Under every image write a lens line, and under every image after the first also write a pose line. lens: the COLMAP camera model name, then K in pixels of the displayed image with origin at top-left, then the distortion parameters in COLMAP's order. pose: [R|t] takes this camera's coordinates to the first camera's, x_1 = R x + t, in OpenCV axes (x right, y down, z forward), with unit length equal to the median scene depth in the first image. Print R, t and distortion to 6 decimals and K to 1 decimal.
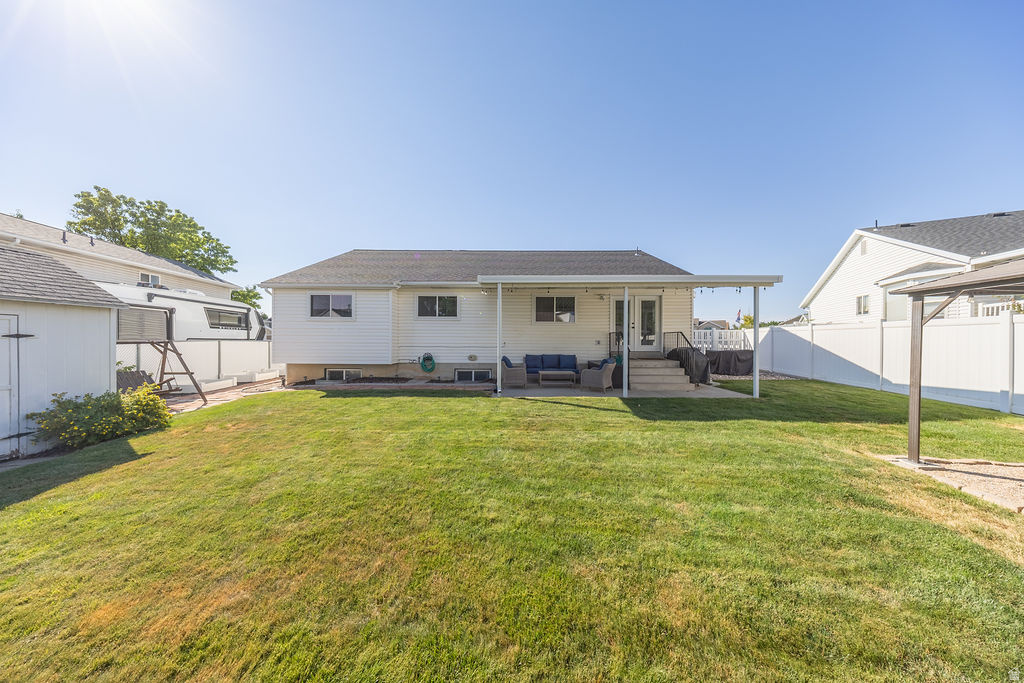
lens RADIAL K [[301.1, 0, 520.9], [0, 301.1, 342.2], [0, 0, 1]] dist [-0.000777, -0.000043]
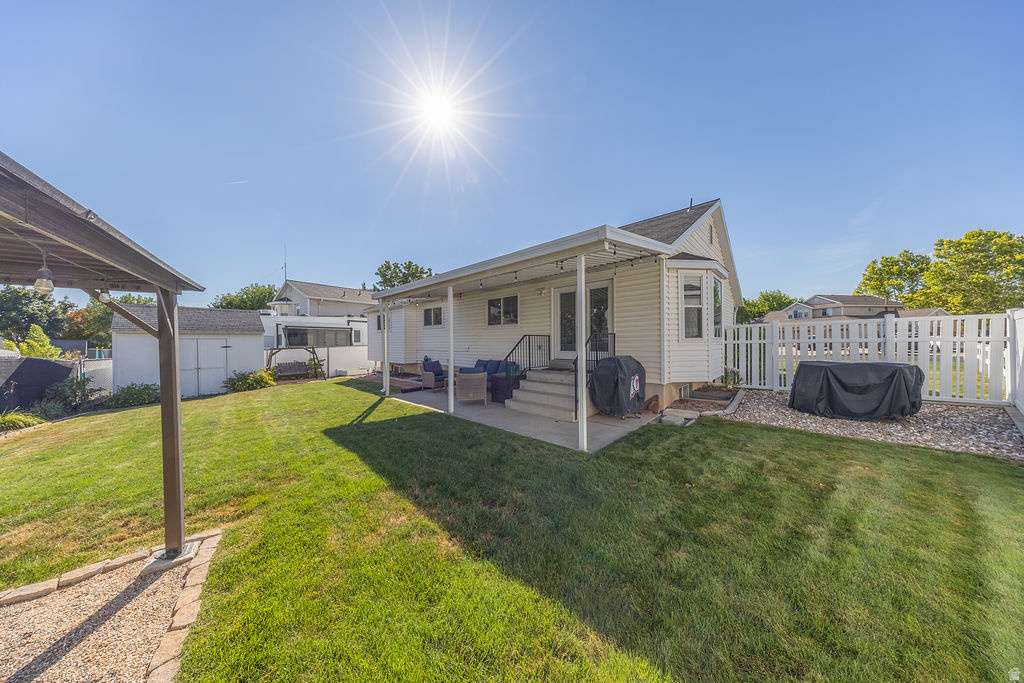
lens RADIAL K [[301.1, 0, 520.9], [0, 301.1, 342.2], [0, 0, 1]] dist [-0.000777, -0.000043]
pose [[0.719091, -0.006092, -0.694889, 0.801891], [0.014400, 0.999877, 0.006135, -0.018940], [0.694766, -0.014418, 0.719091, 0.378566]]
